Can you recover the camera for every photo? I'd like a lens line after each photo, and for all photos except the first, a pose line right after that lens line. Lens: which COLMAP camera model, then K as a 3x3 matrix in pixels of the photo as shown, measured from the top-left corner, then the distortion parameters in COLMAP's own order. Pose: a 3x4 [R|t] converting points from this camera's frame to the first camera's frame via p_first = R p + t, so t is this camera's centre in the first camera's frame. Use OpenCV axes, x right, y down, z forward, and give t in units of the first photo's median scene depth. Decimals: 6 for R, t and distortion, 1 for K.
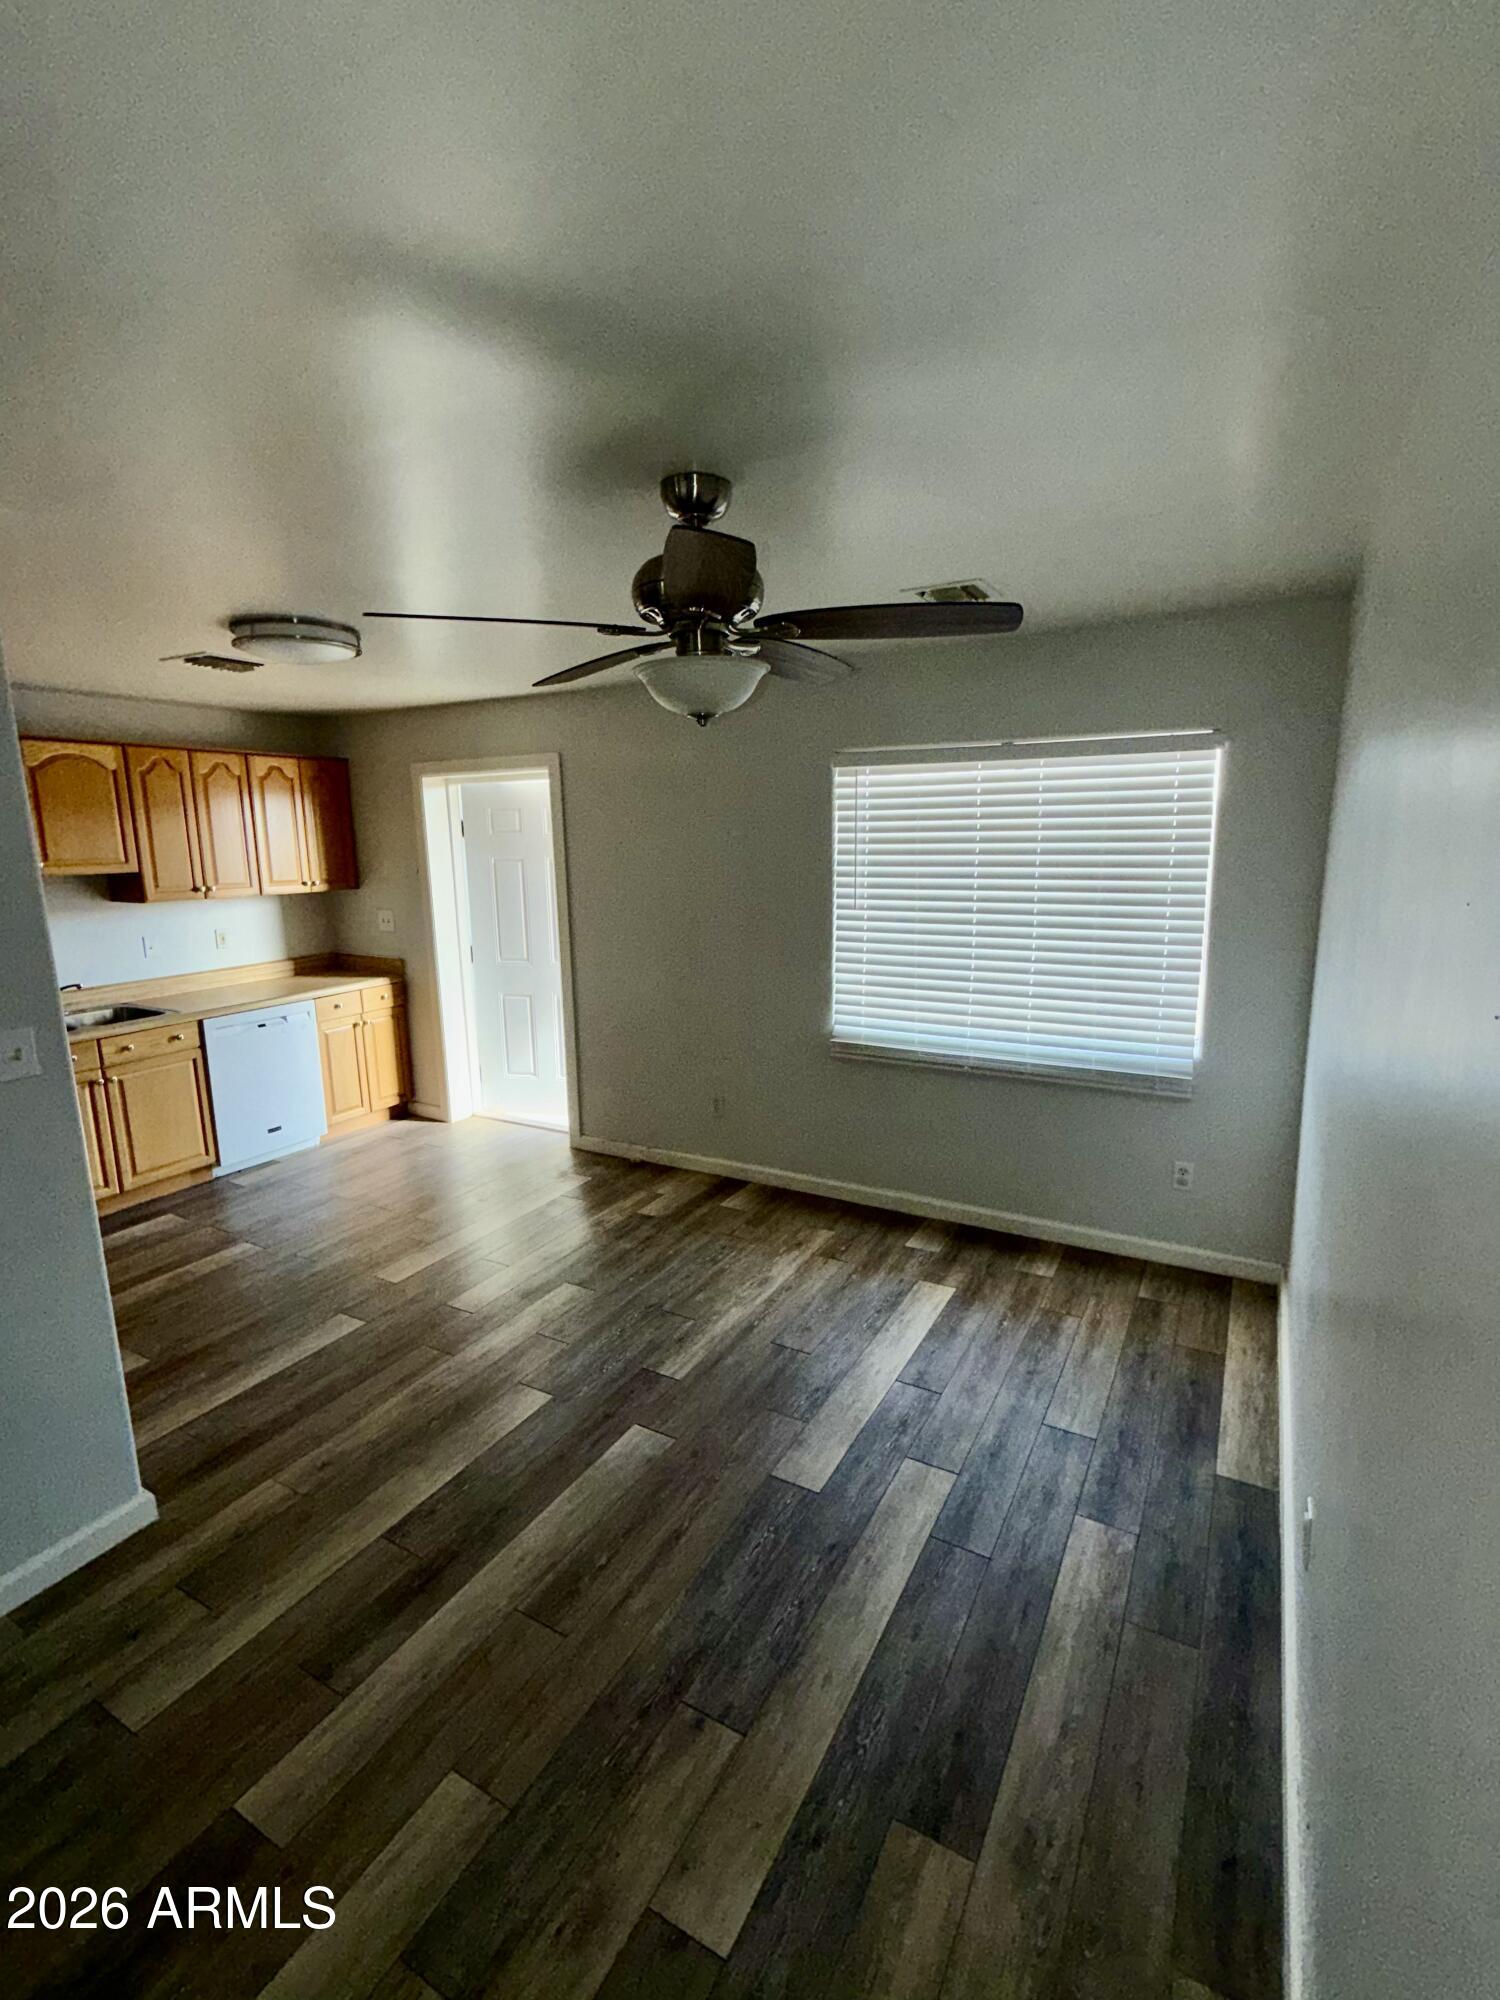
lens RADIAL K [[888.7, 0, 748.5], [0, 888.7, 998.5], [0, 0, 1]] dist [-0.001276, -0.000076]
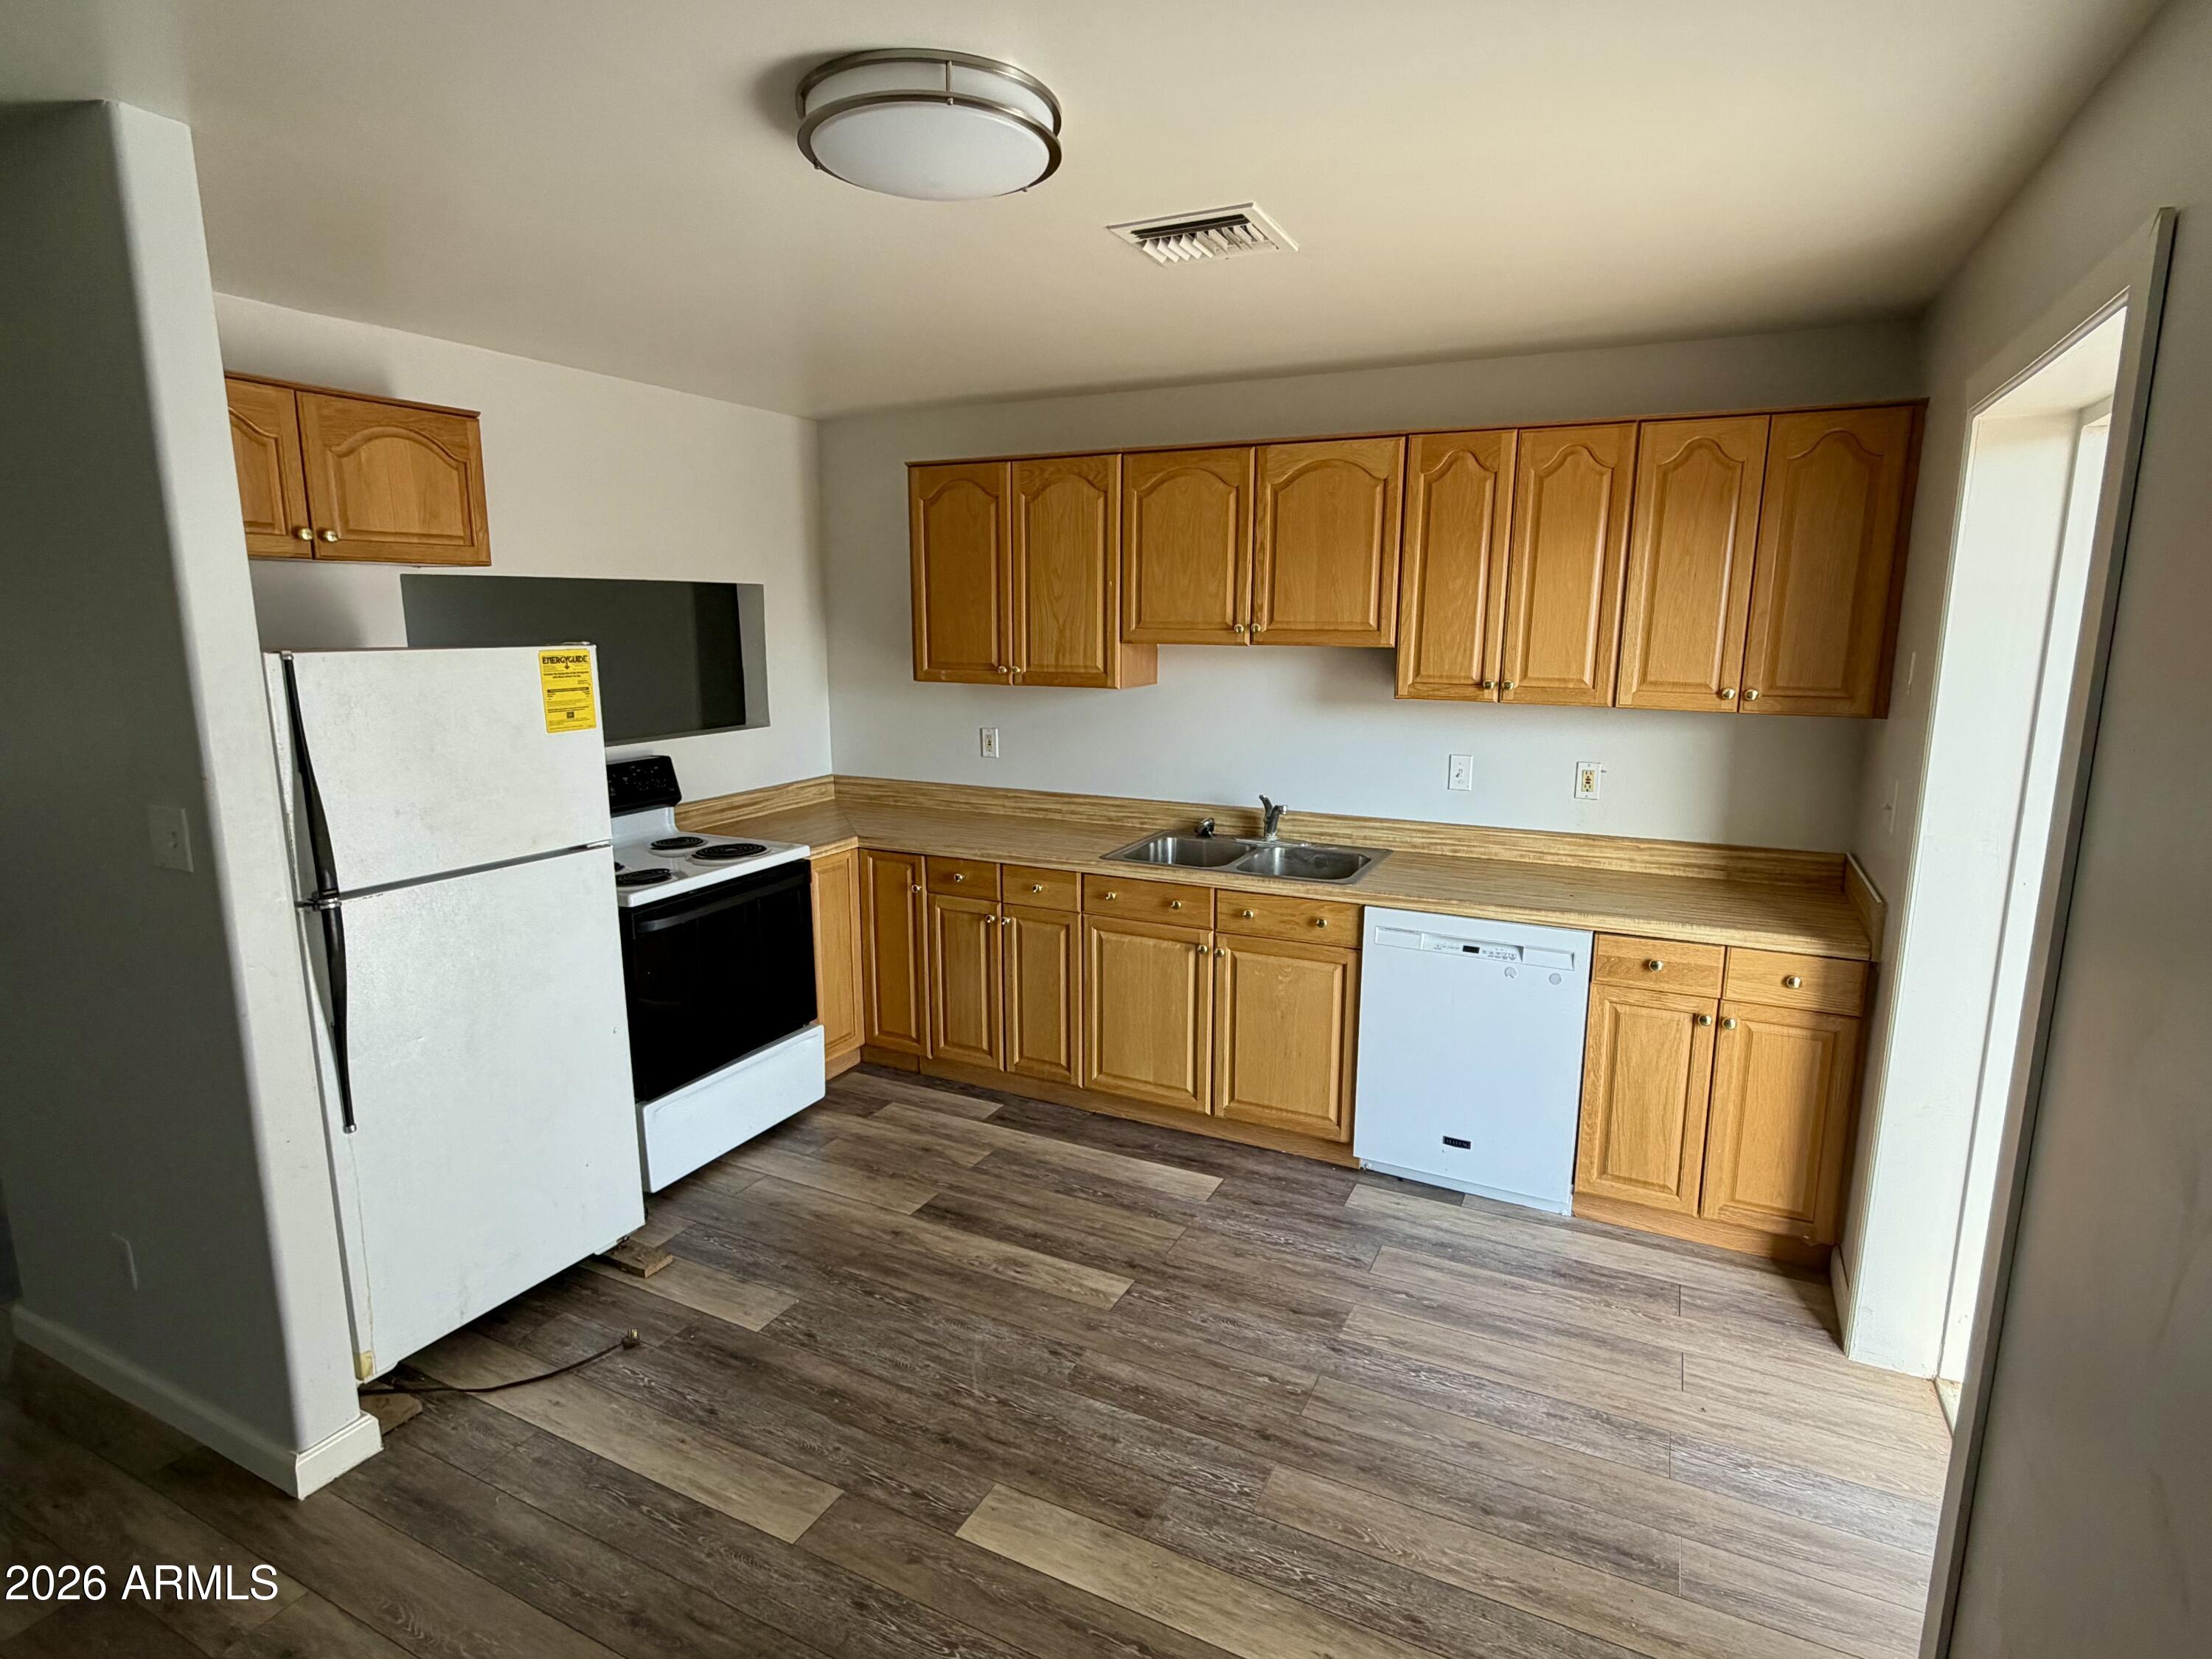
lens RADIAL K [[1192.8, 0, 1105.5], [0, 1192.8, 818.3], [0, 0, 1]] dist [0.002549, 0.000081]
pose [[0.050476, 0.205962, -0.977257, 0.123975], [-0.183392, 0.963778, 0.193649, -0.150829], [0.981743, 0.169446, 0.086419, 0.759176]]
